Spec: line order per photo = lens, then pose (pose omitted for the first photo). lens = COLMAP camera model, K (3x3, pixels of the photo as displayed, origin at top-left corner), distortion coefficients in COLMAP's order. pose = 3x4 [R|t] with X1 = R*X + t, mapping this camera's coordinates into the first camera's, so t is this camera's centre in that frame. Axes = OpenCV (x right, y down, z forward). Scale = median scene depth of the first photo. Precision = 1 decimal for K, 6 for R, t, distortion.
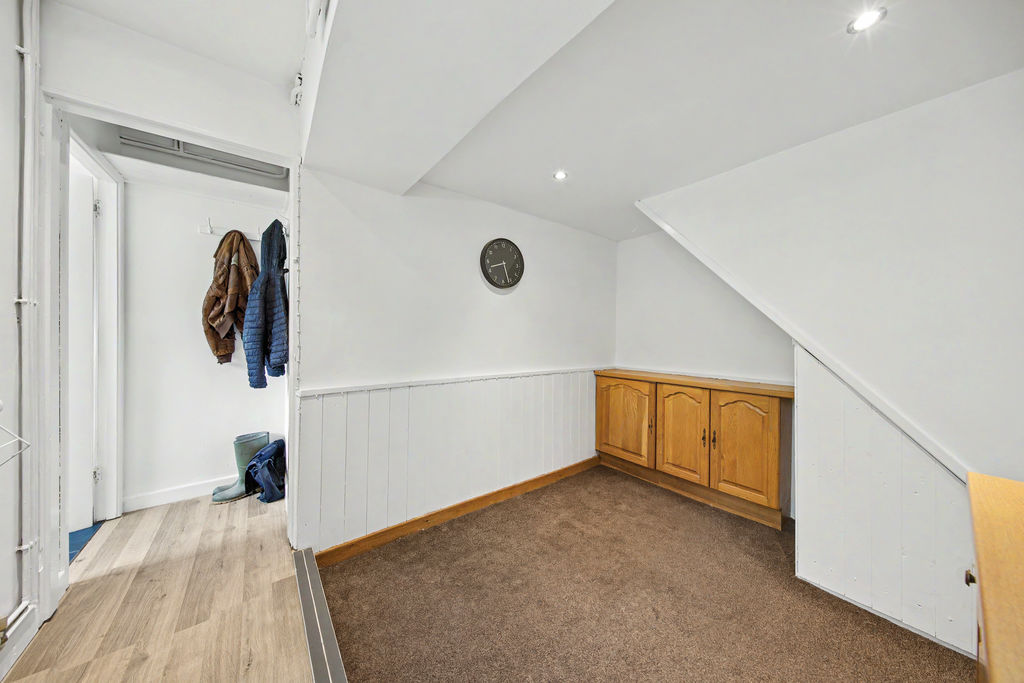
lens RADIAL K [[326.6, 0, 526.6], [0, 326.6, 335.7], [0, 0, 1]] dist [0.000465, 0.000005]
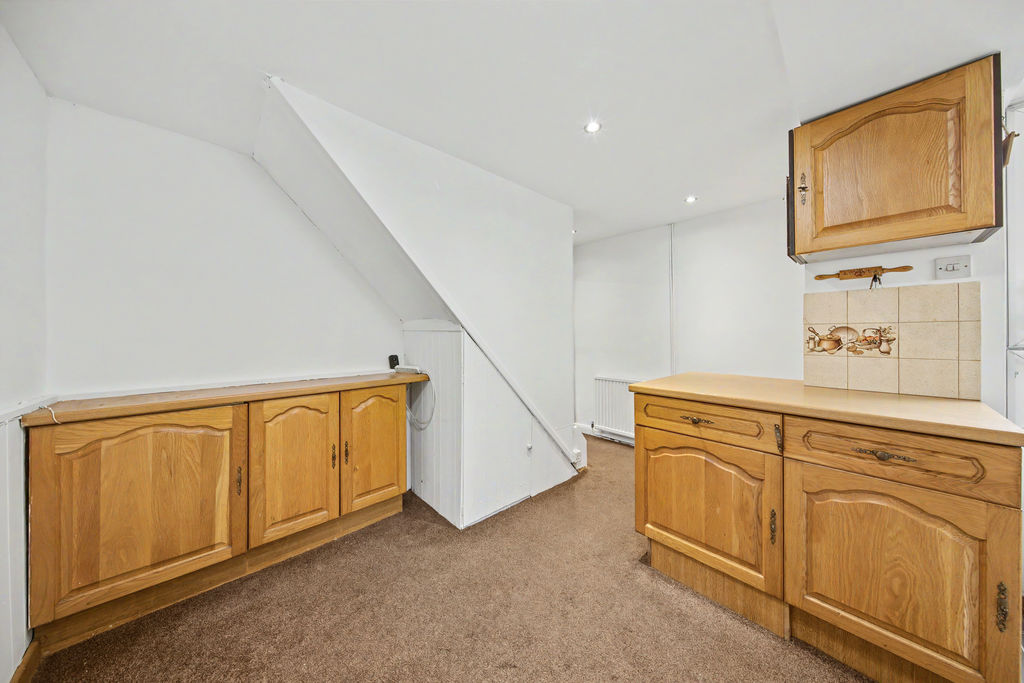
lens RADIAL K [[319.3, 0, 512.1], [0, 319.3, 335.3], [0, 0, 1]] dist [-0.000216, -0.000031]
pose [[-0.063653, -0.010554, 0.997916, -0.213590], [0.002541, 0.999939, 0.010738, 0.019694], [-0.997969, 0.003219, -0.063623, 0.589967]]
